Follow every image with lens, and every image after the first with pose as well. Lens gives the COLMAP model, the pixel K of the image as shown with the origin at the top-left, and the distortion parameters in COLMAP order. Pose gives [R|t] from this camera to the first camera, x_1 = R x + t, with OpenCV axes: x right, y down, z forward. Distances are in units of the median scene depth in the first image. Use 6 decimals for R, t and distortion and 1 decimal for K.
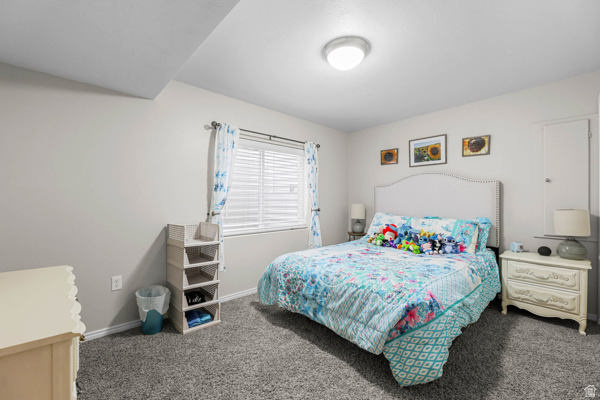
lens RADIAL K [[247.7, 0, 298.1], [0, 247.7, 199.6], [0, 0, 1]] dist [0.007519, -0.001966]
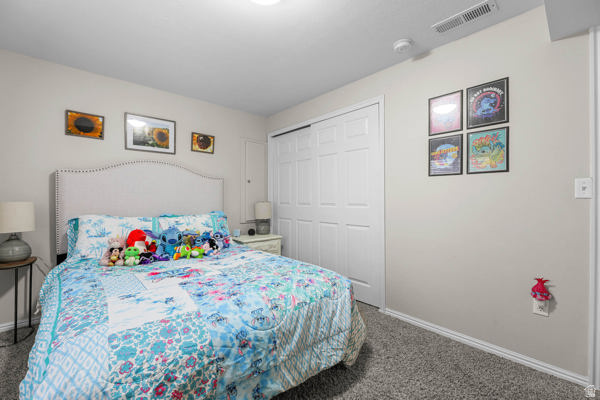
lens RADIAL K [[247.7, 0, 298.3], [0, 247.7, 198.7], [0, 0, 1]] dist [0.007519, -0.001966]
pose [[0.019191, -0.009294, 0.999773, -0.396661], [-0.004716, 0.999945, 0.009386, 0.006462], [-0.999805, -0.004896, 0.019146, 0.727160]]
